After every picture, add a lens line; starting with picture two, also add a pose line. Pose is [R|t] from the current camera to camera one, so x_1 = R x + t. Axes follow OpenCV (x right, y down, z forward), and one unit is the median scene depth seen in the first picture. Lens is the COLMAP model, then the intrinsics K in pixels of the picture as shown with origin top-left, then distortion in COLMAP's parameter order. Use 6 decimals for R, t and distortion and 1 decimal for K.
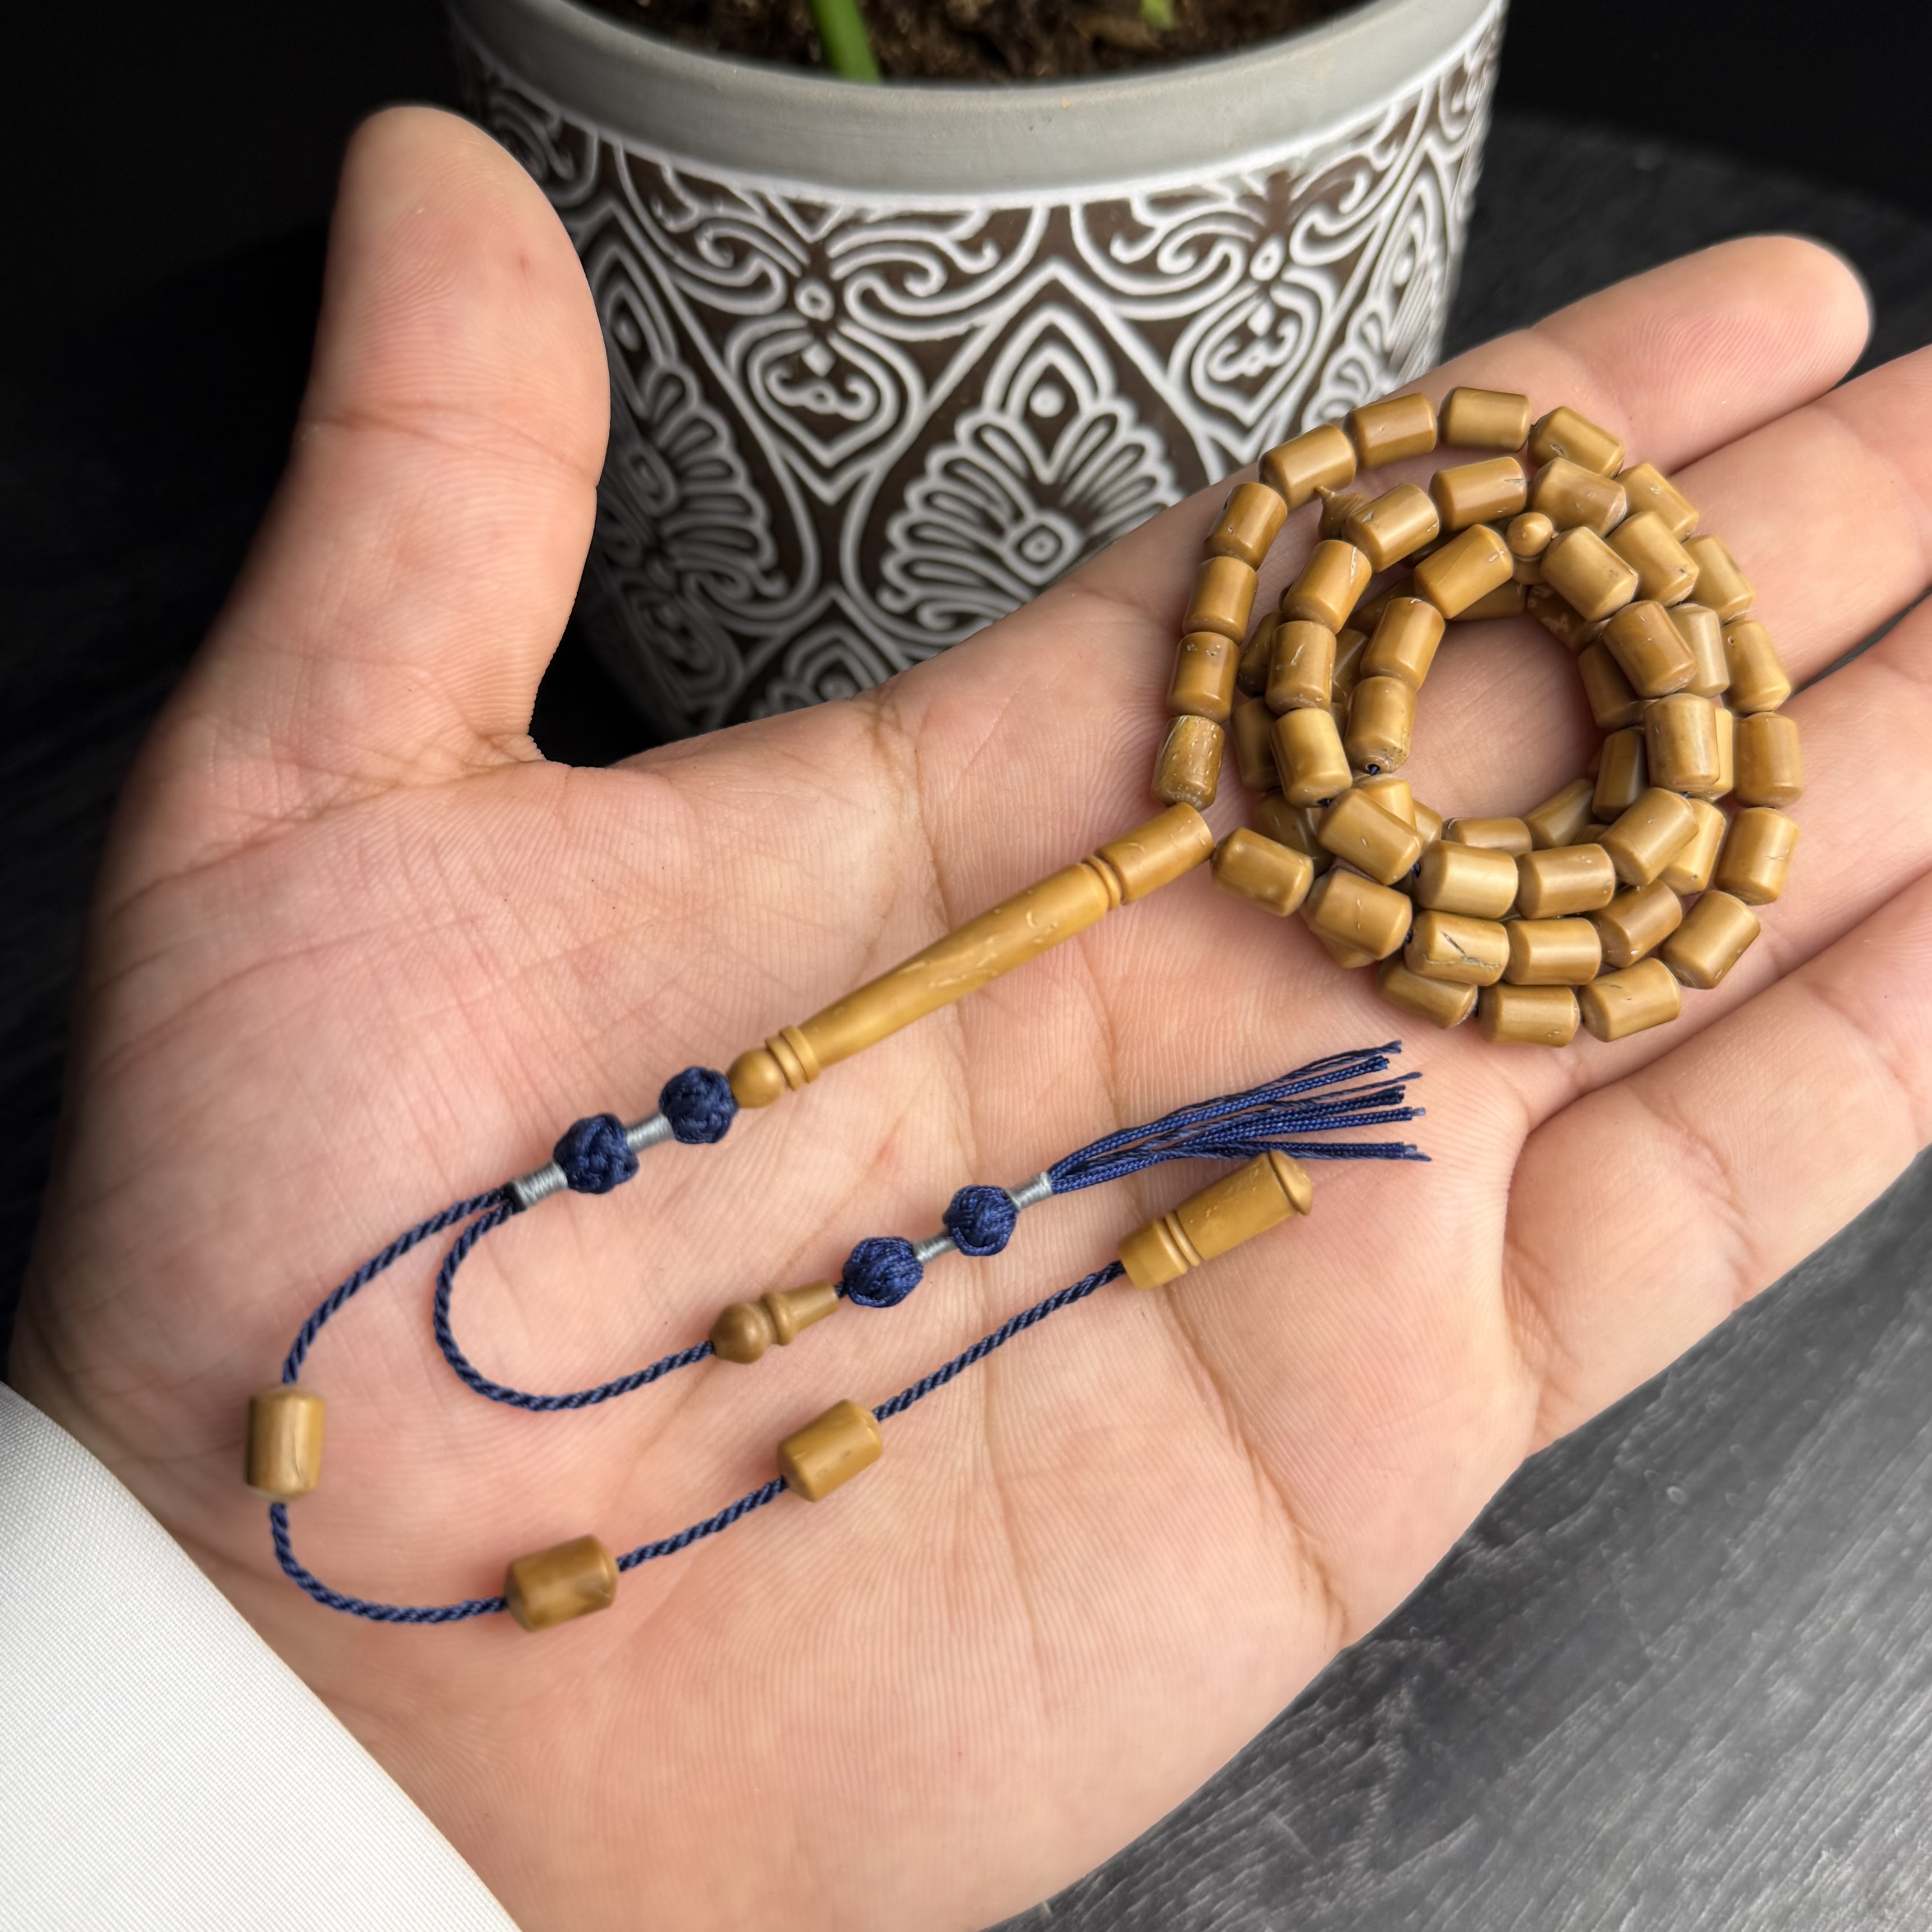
lens RADIAL K [[2309.2, 0, 996.1], [0, 2309.2, 976.2], [0, 0, 1]] dist [0.213945, -0.876361]
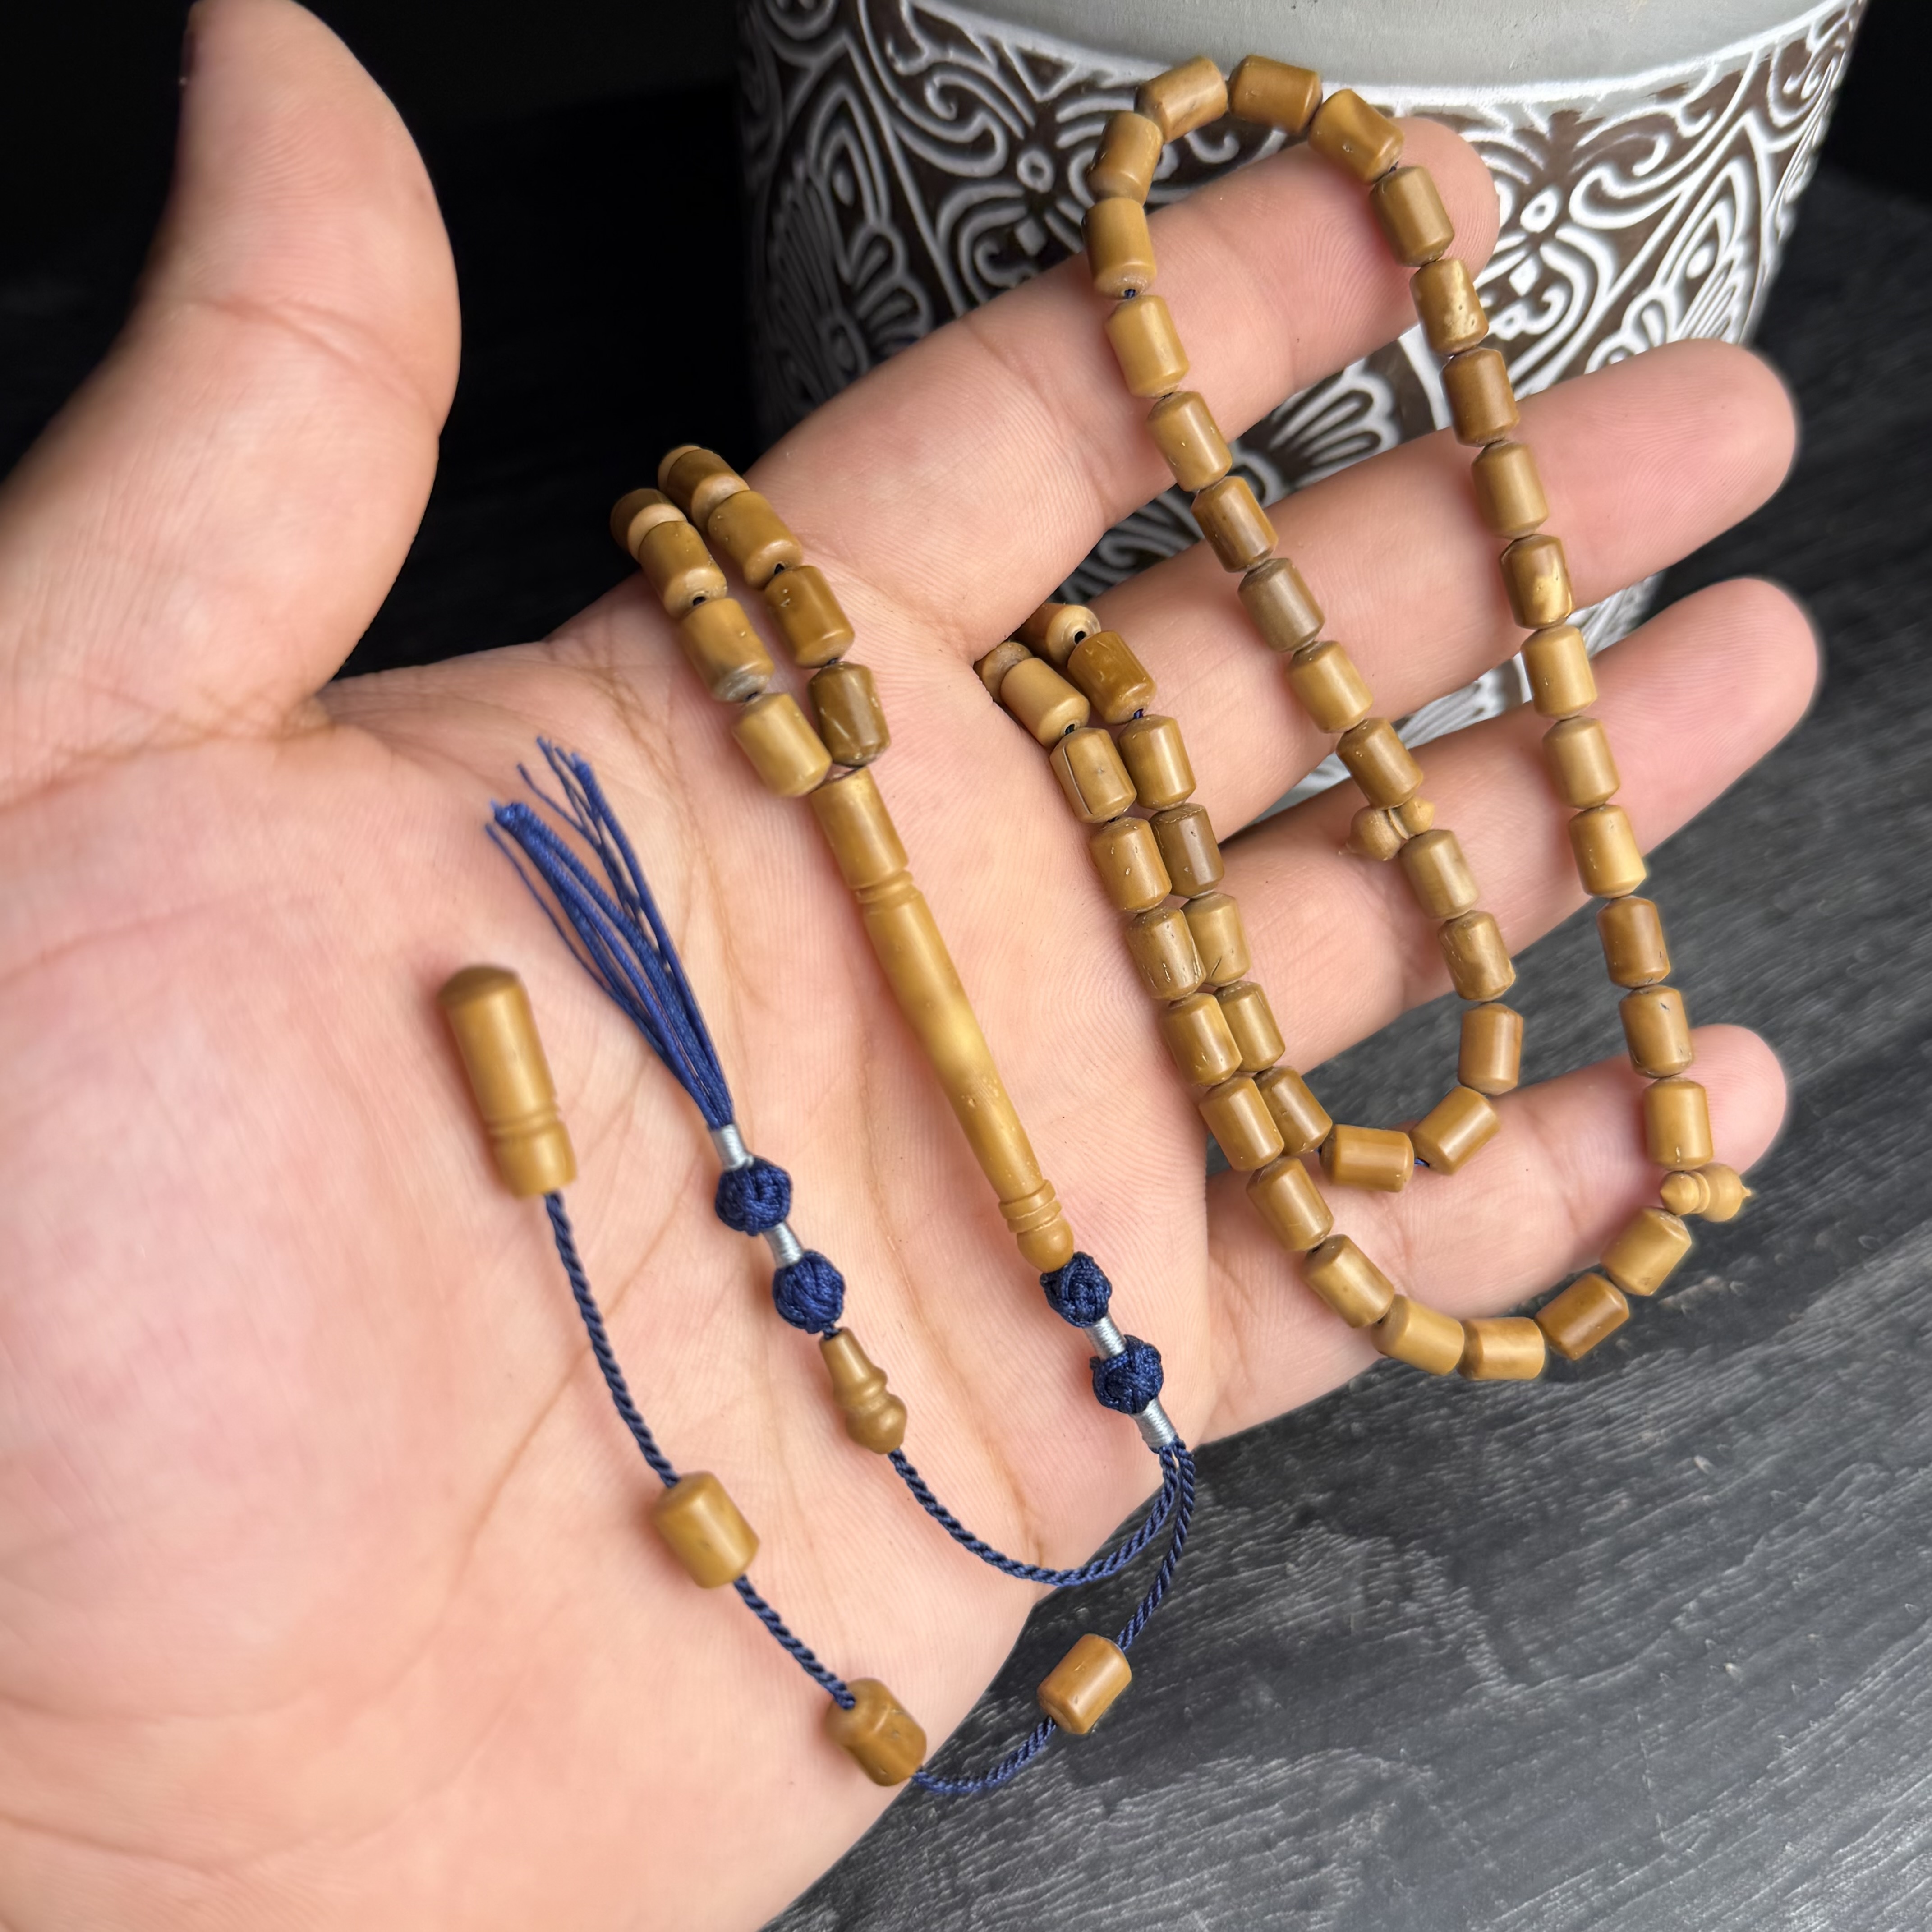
lens RADIAL K [[2319.1, 0, 967.6], [0, 2319.1, 993.6], [0, 0, 1]] dist [0.154879, -0.584427]
pose [[0.972730, 0.199046, -0.119072, 0.068118], [-0.200942, 0.979595, -0.004018, 0.035082], [0.115843, 0.027835, 0.992877, 0.091954]]
